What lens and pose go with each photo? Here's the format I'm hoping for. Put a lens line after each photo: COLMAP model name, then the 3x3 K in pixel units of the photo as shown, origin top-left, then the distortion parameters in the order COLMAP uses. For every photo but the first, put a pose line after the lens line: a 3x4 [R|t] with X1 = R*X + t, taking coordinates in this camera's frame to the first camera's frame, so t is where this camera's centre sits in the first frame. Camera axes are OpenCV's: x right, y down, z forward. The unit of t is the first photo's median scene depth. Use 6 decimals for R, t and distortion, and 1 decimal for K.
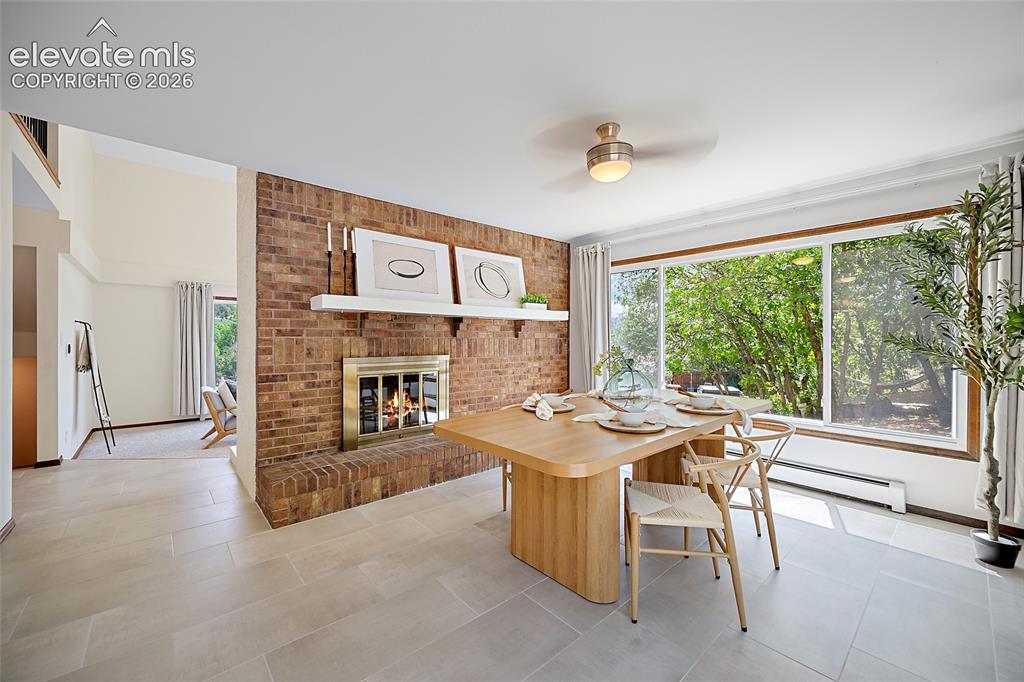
lens RADIAL K [[402.5, 0, 512.0], [0, 402.5, 340.2], [0, 0, 1]] dist [-0.001217, 0.000180]
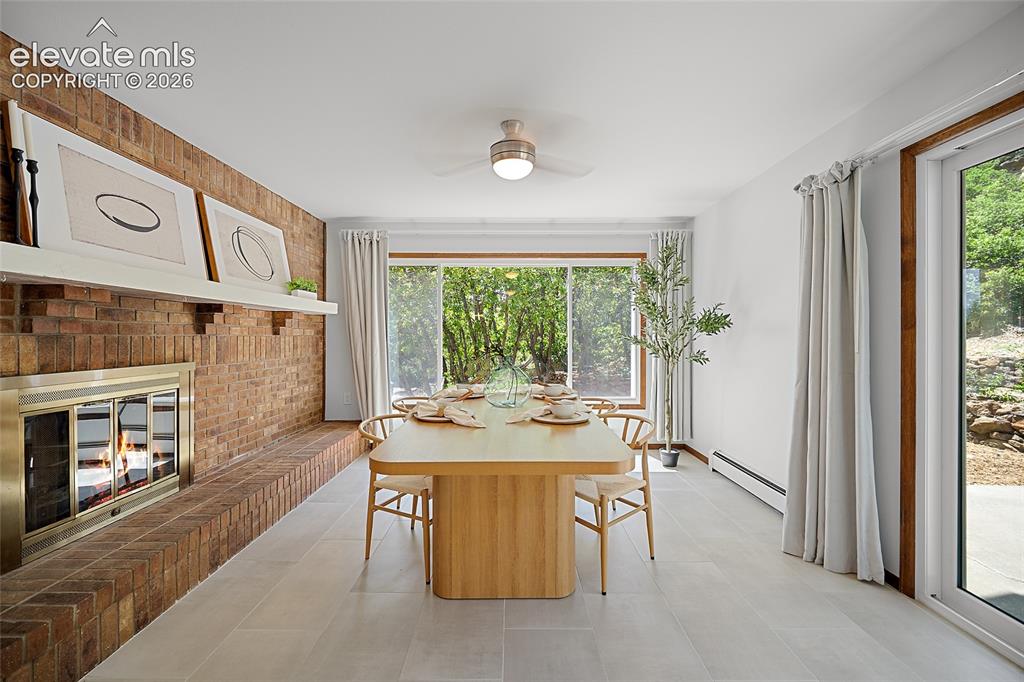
lens RADIAL K [[404.2, 0, 513.6], [0, 404.2, 336.1], [0, 0, 1]] dist [-0.001966, -0.000059]
pose [[0.662966, -0.002198, 0.748647, -0.297452], [0.004459, 0.999990, -0.001012, -0.001531], [-0.748637, 0.004009, 0.662968, 0.196355]]
